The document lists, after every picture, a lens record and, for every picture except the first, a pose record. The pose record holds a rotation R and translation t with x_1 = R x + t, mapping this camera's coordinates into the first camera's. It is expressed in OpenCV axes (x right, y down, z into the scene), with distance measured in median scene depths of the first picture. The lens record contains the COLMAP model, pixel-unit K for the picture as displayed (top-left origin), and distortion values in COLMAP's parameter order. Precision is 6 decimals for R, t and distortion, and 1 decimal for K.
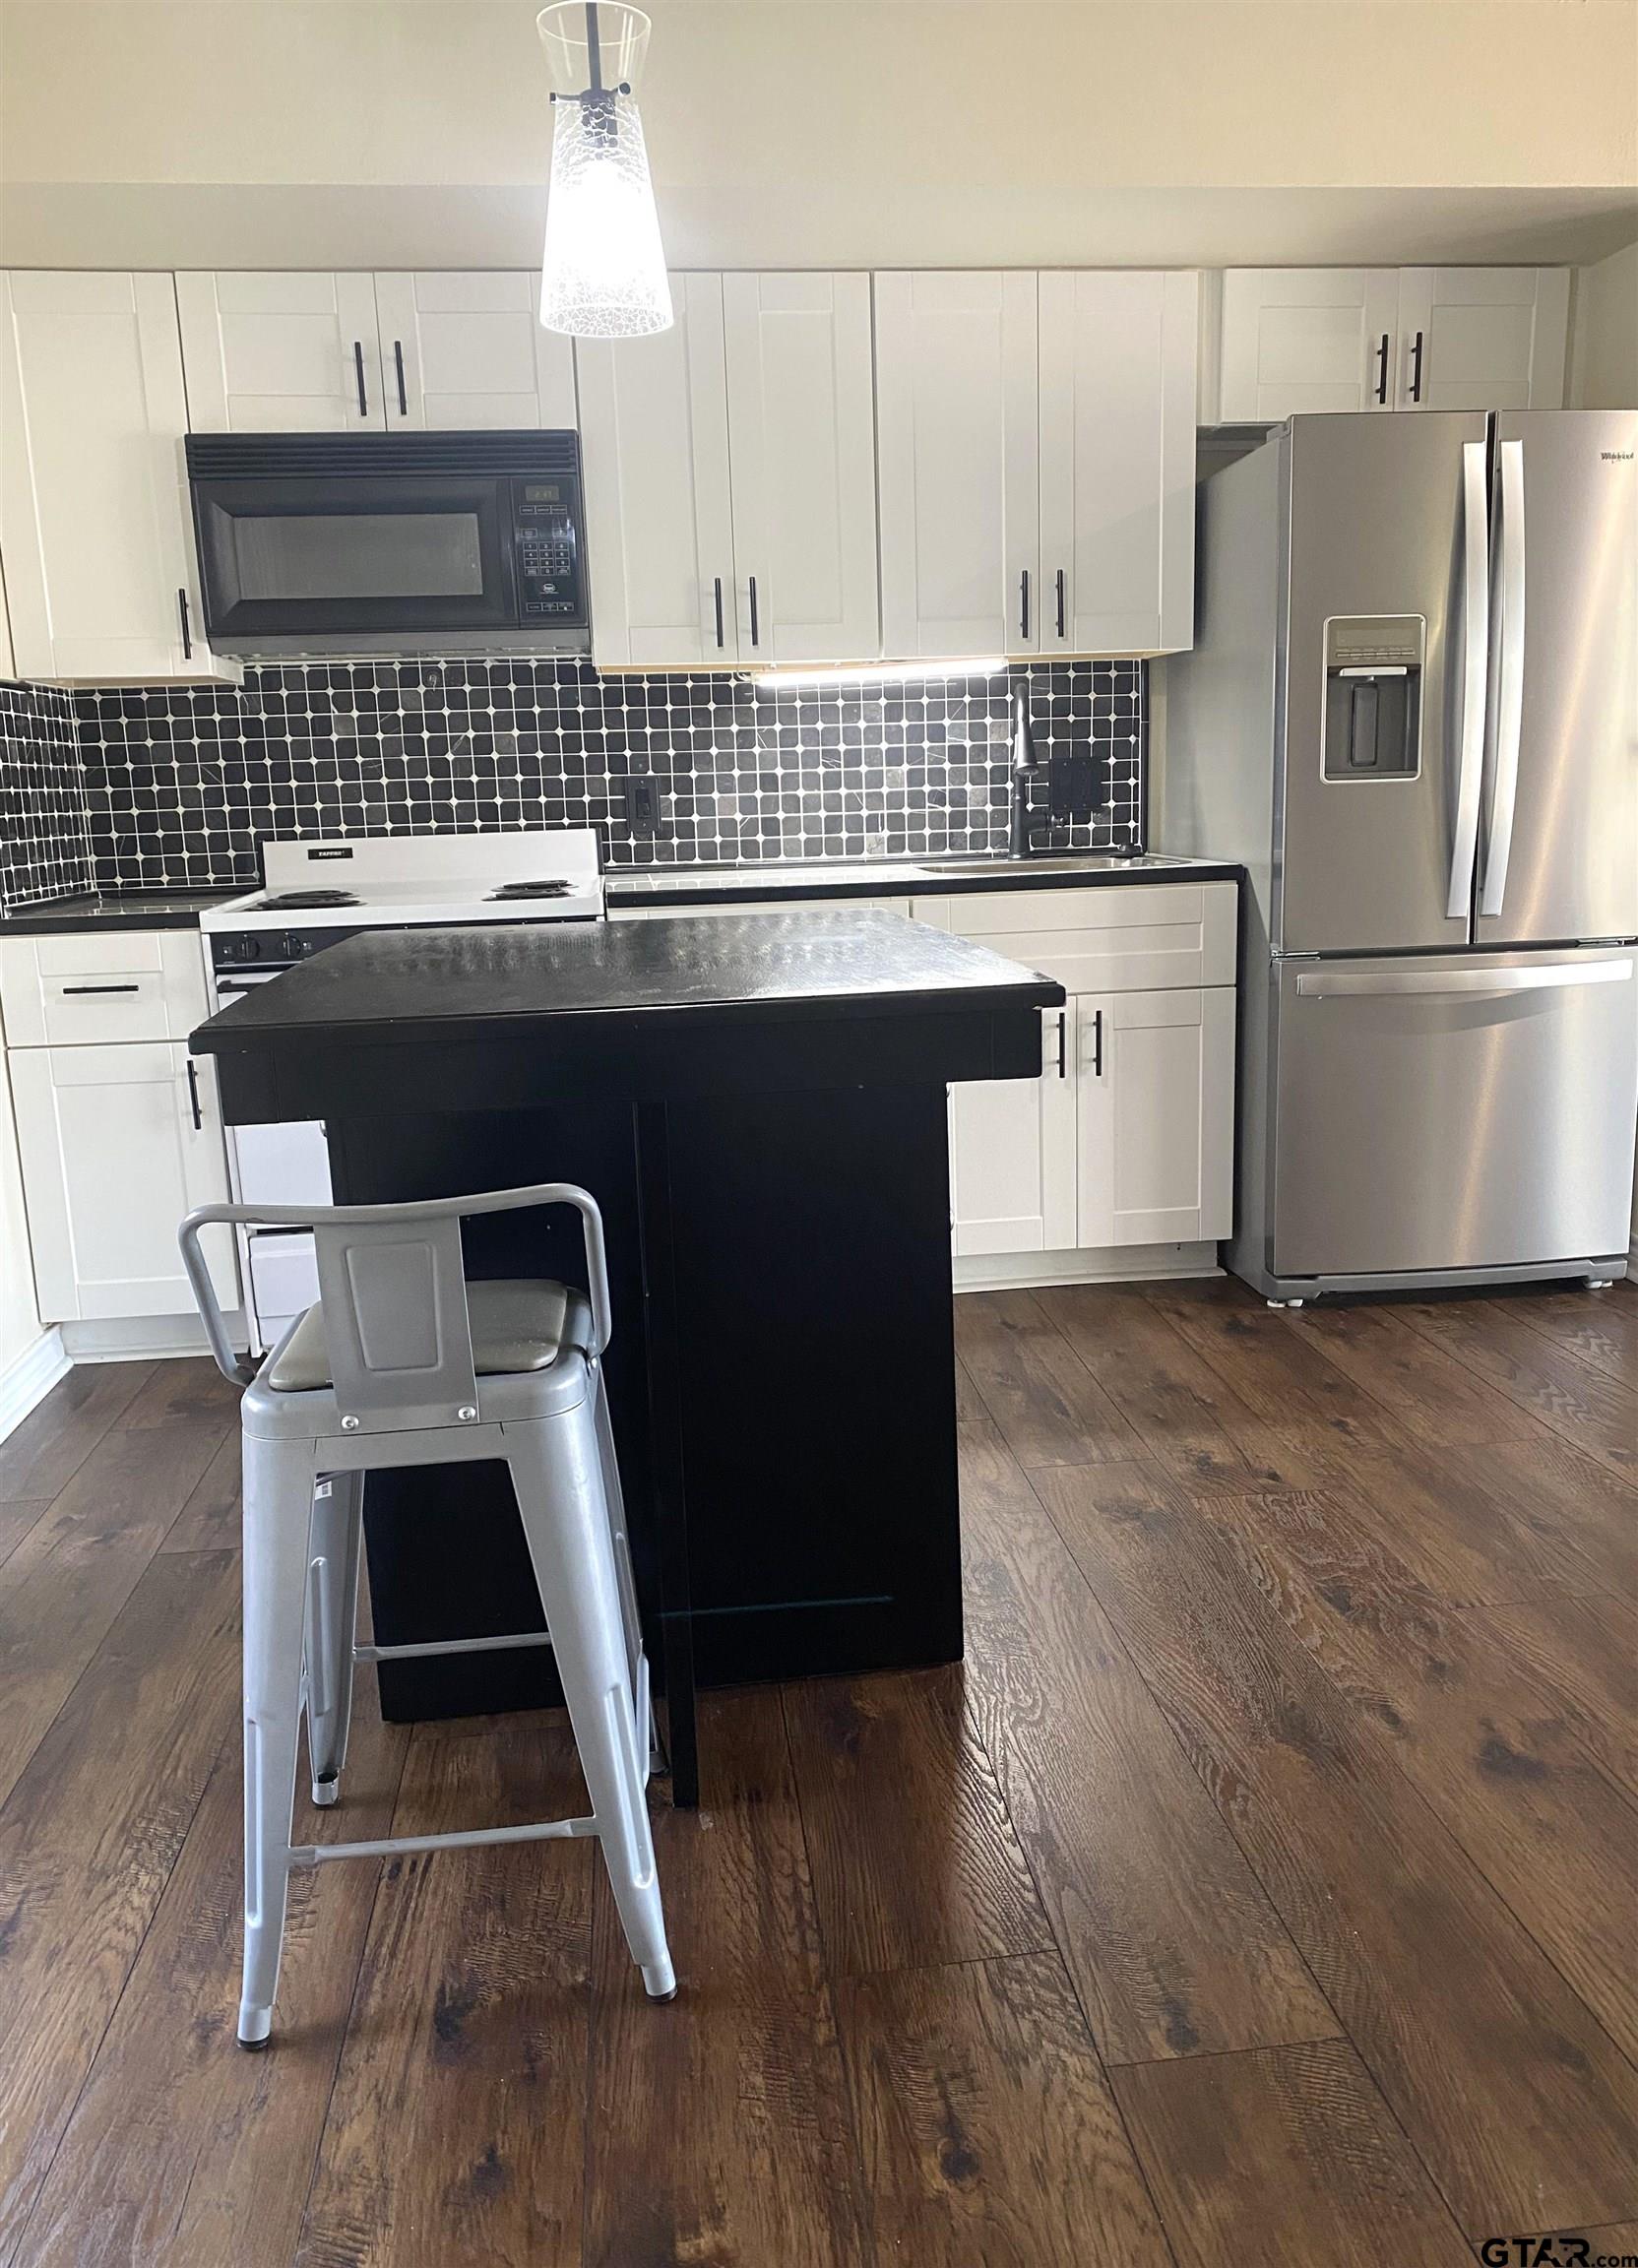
lens RADIAL K [[1700.8, 0, 825.3], [0, 1700.8, 1166.0], [0, 0, 1]] dist [0.109535, -0.296893]
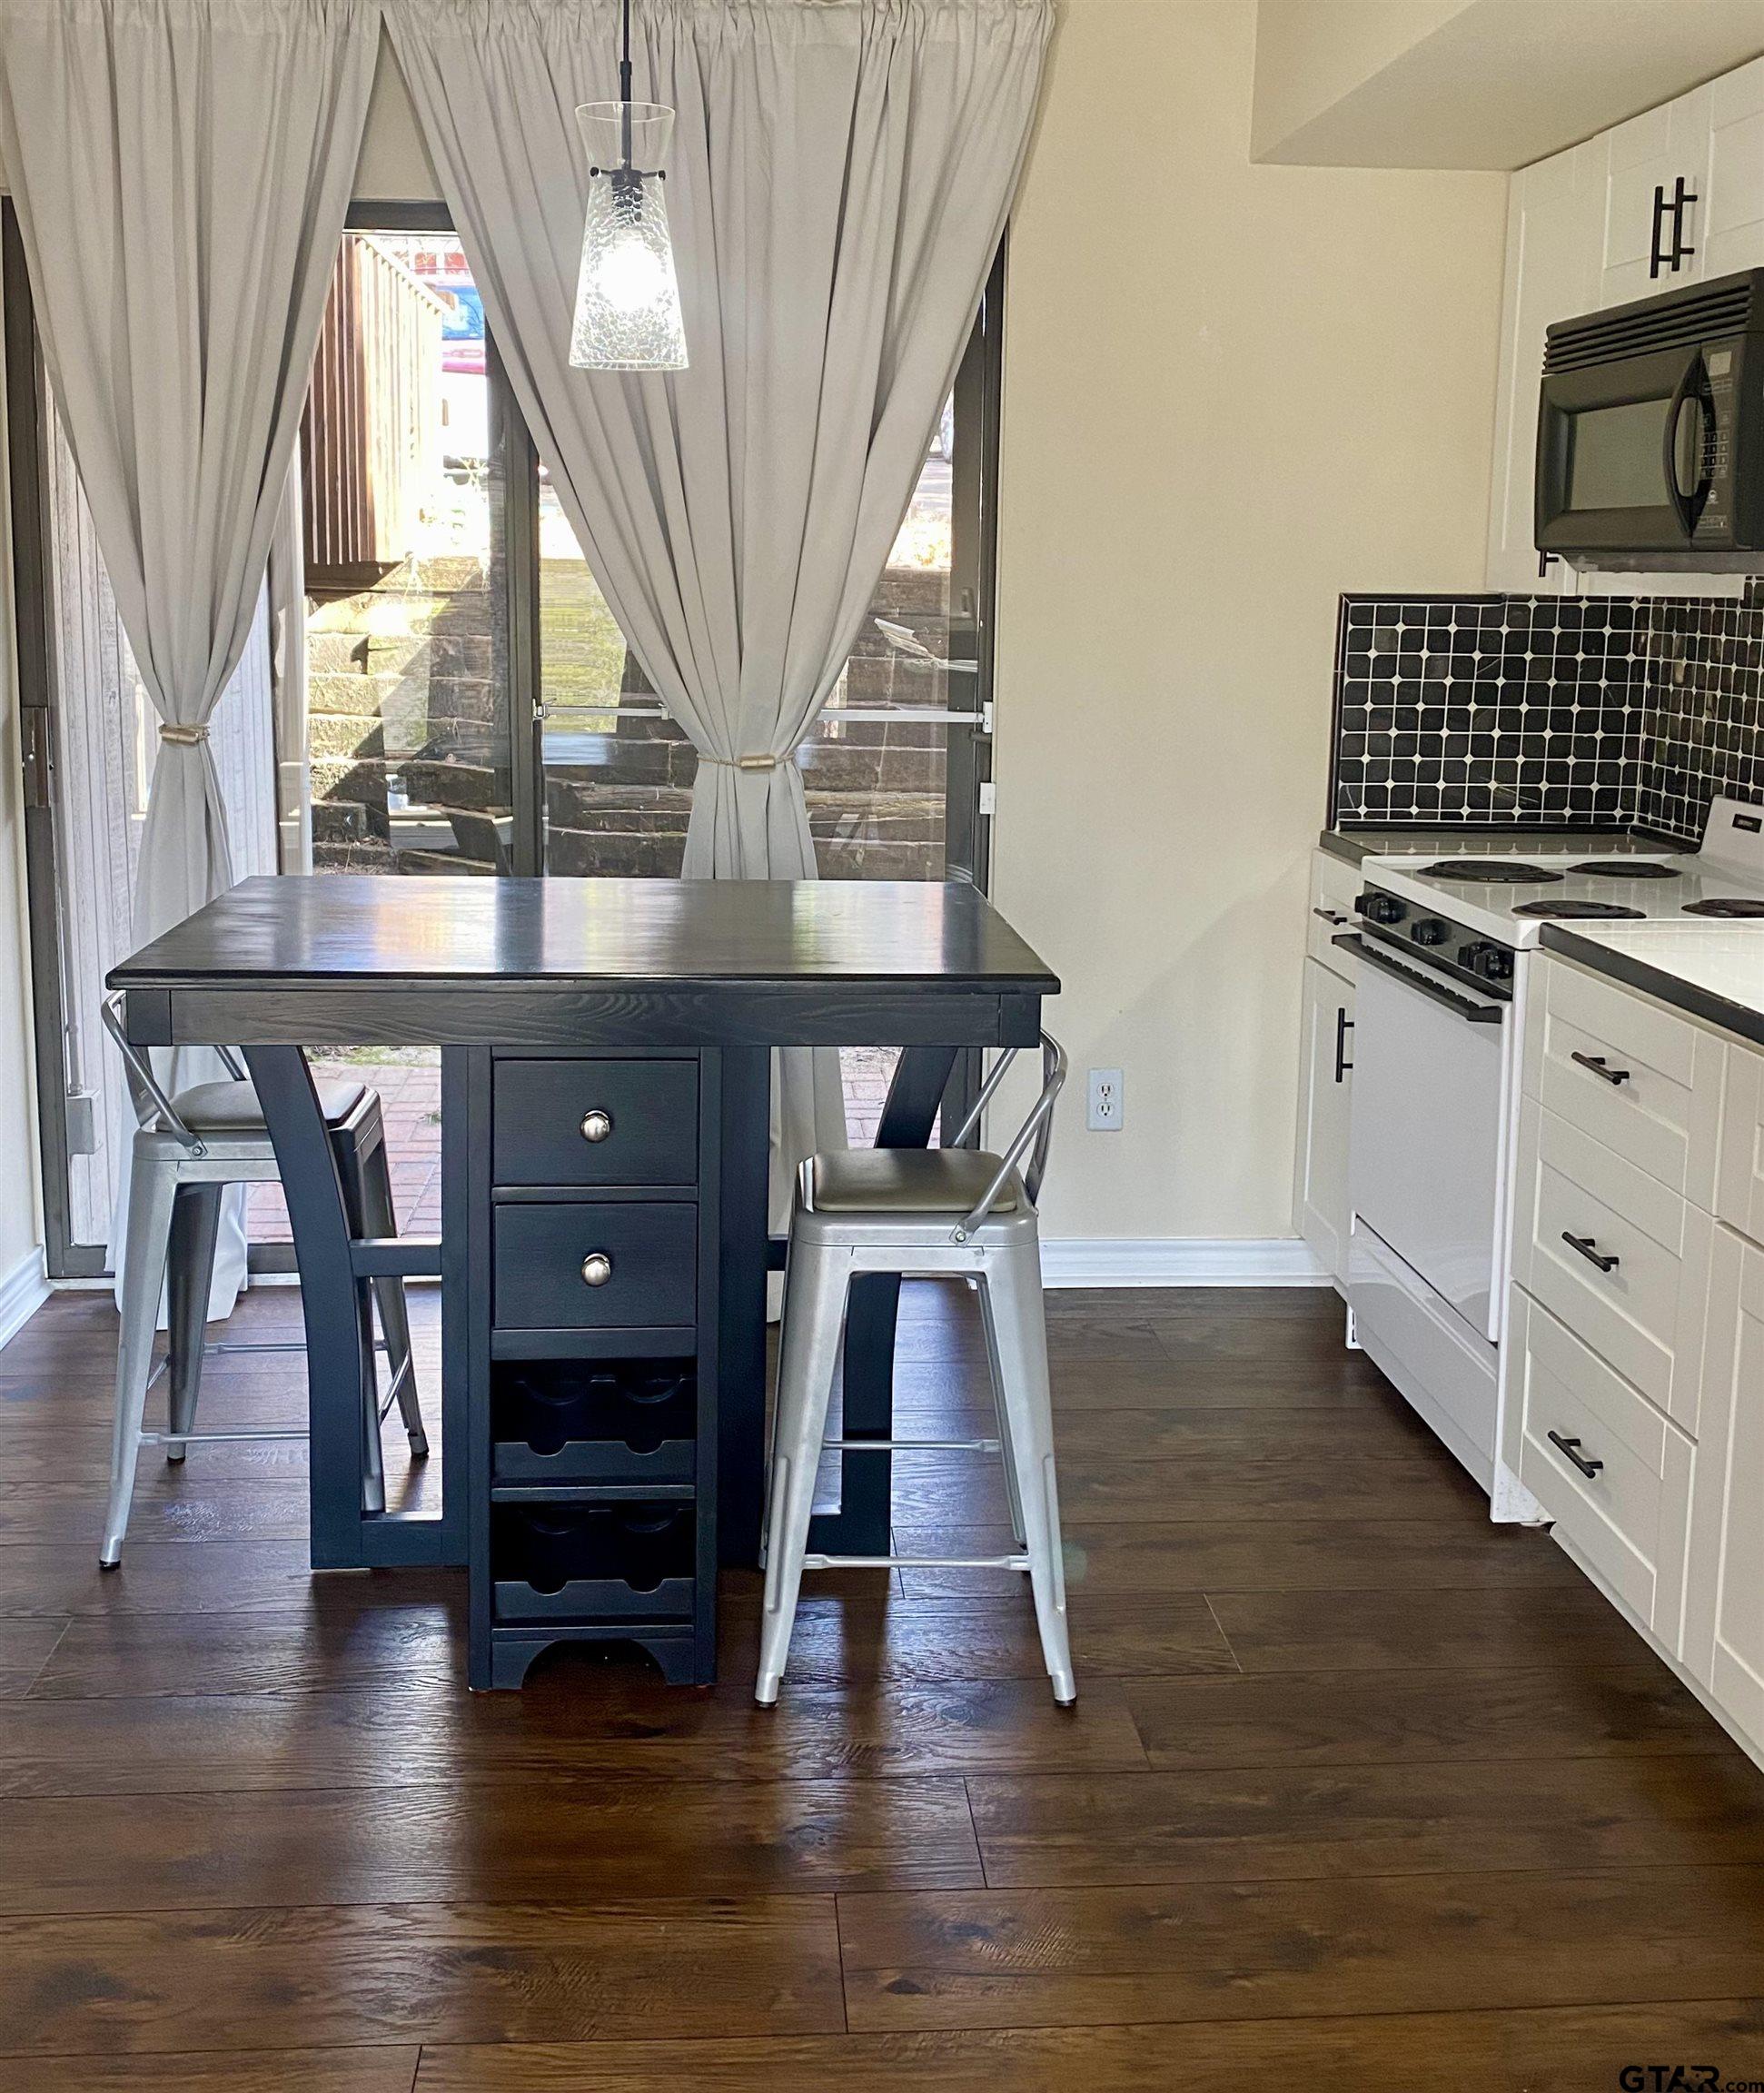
lens RADIAL K [[2207.3, 0, 876.3], [0, 2207.3, 898.3], [0, 0, 1]] dist [0.148676, -0.352061]
pose [[-0.050509, 0.180622, -0.982255, 0.704128], [-0.238407, 0.952897, 0.187483, -0.244390], [0.969851, 0.243646, -0.005068, 0.645433]]
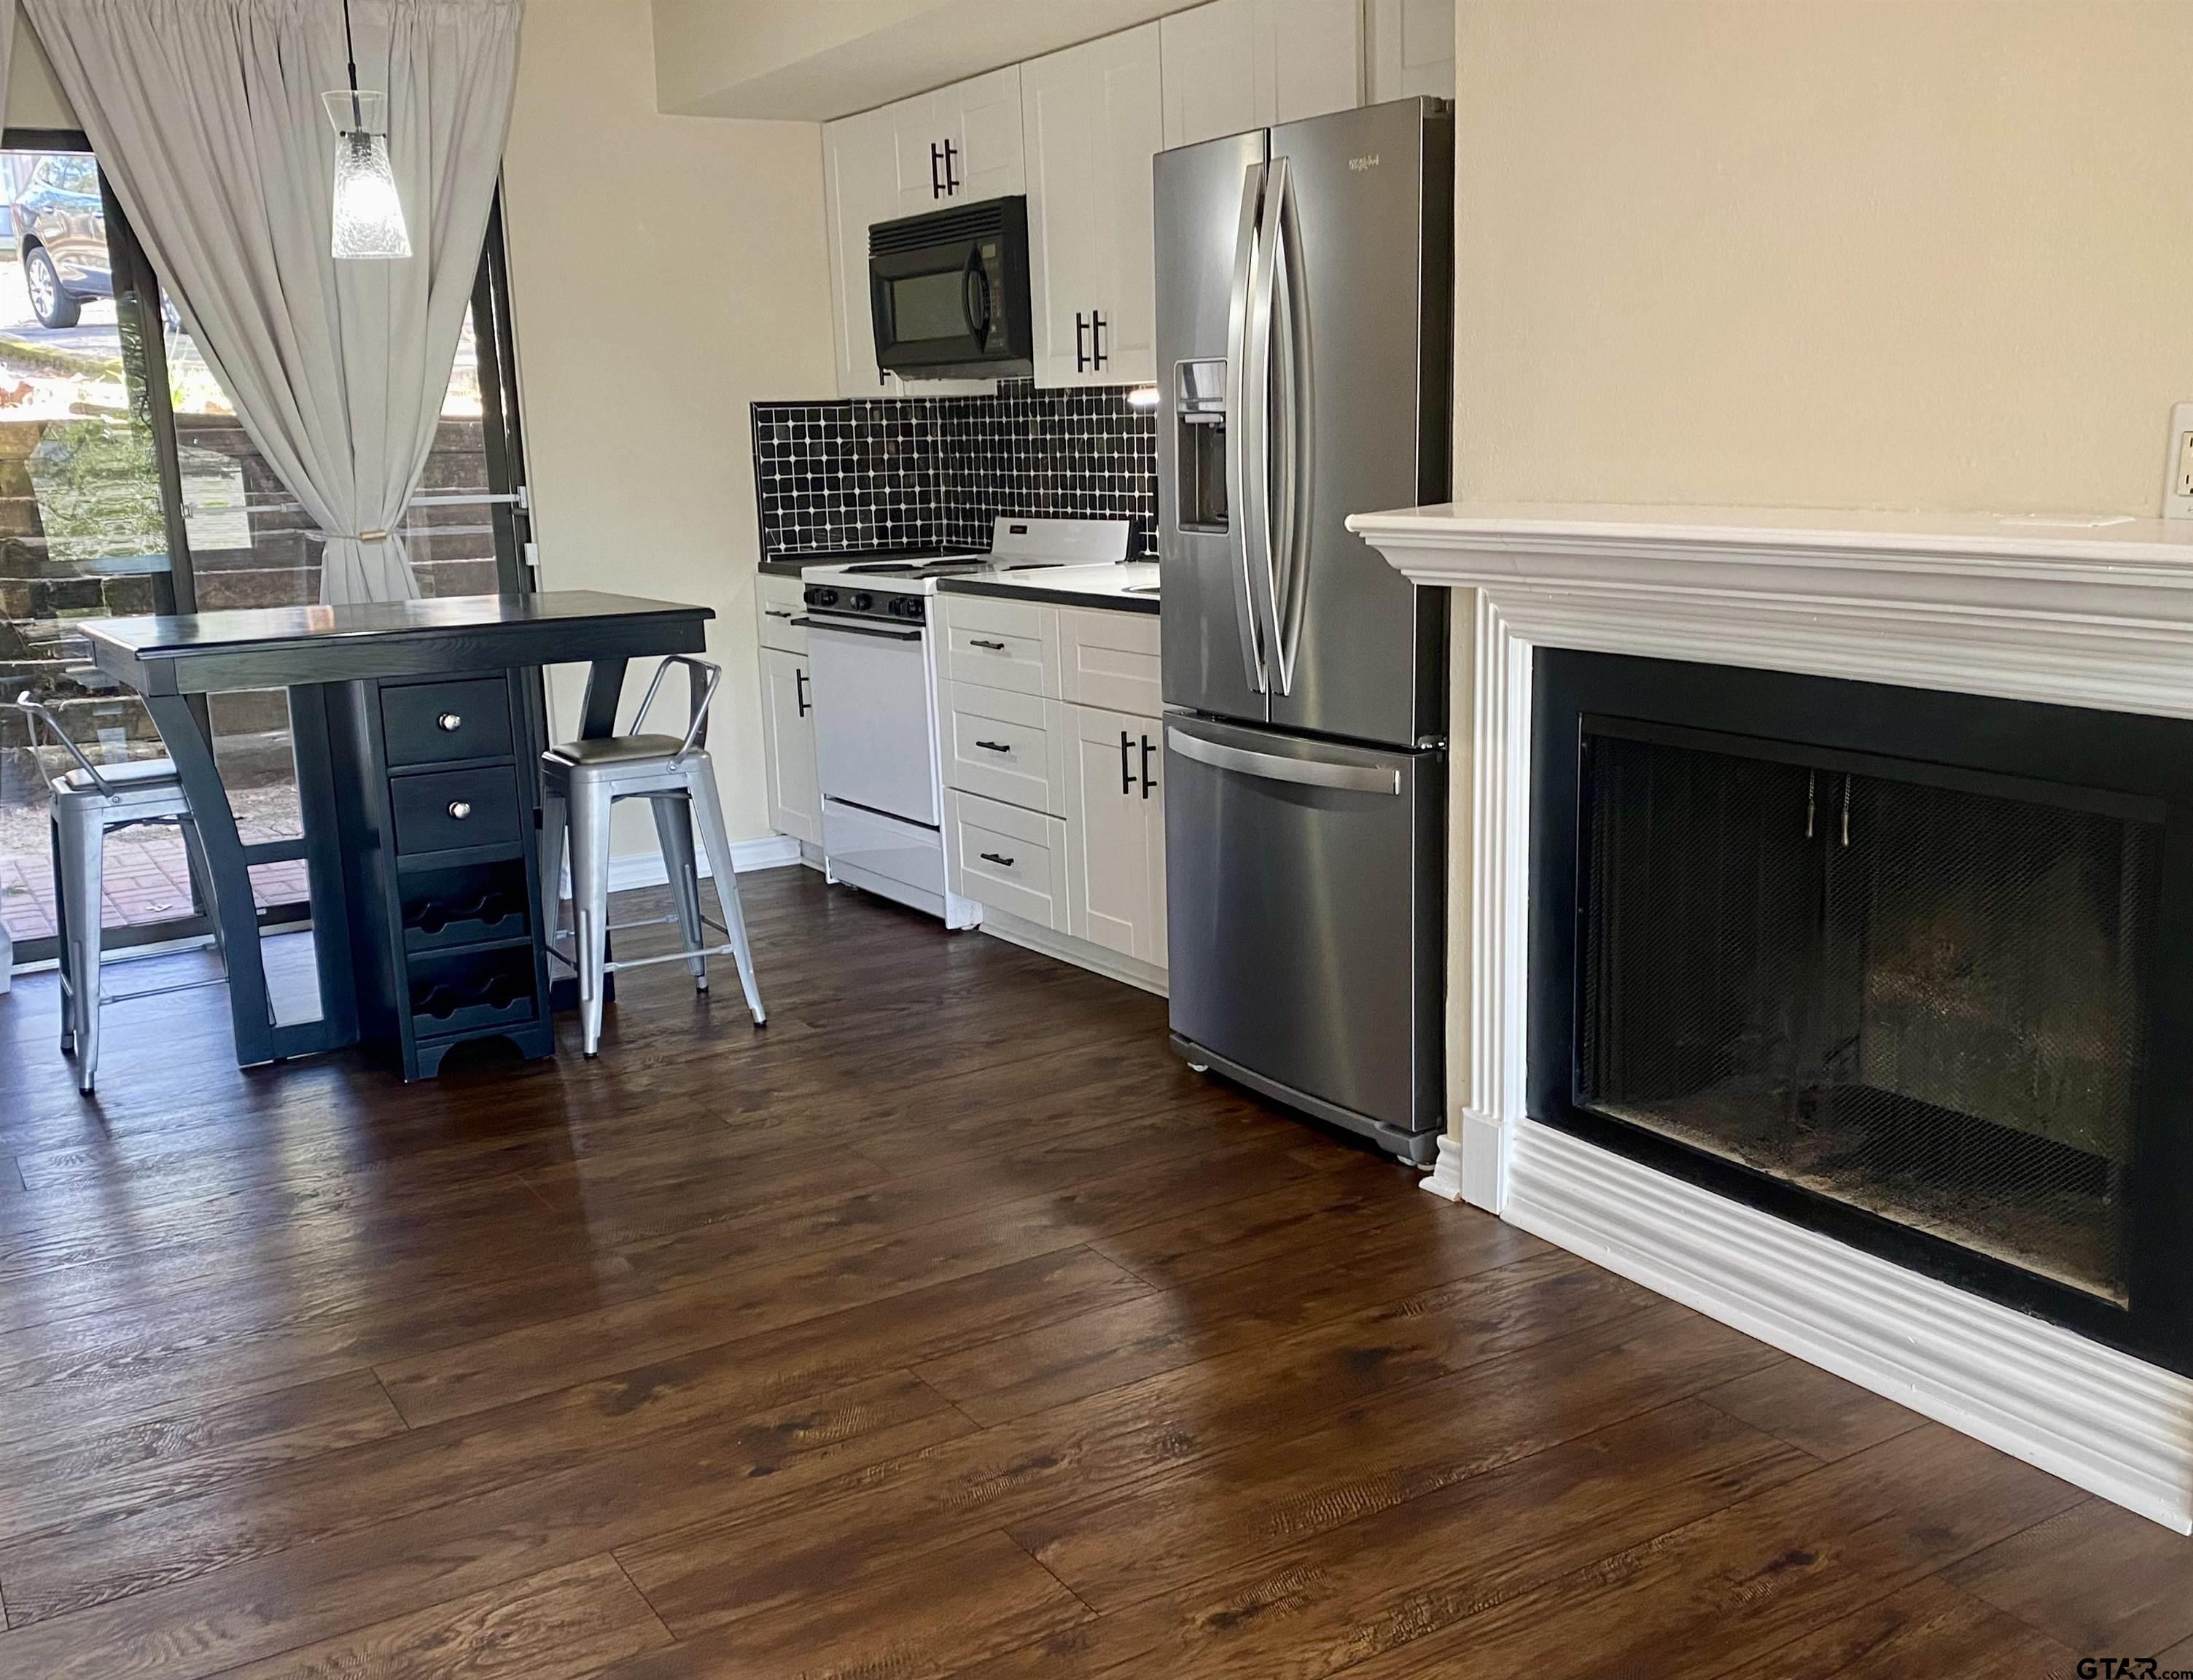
lens RADIAL K [[2104.4, 0, 1147.7], [0, 2104.4, 874.3], [0, 0, 1]] dist [0.136689, -0.340945]
pose [[0.434035, 0.208170, -0.876515, 1.177642], [-0.185863, 0.972697, 0.138976, -0.169356], [0.881515, 0.102592, 0.460876, 0.393356]]
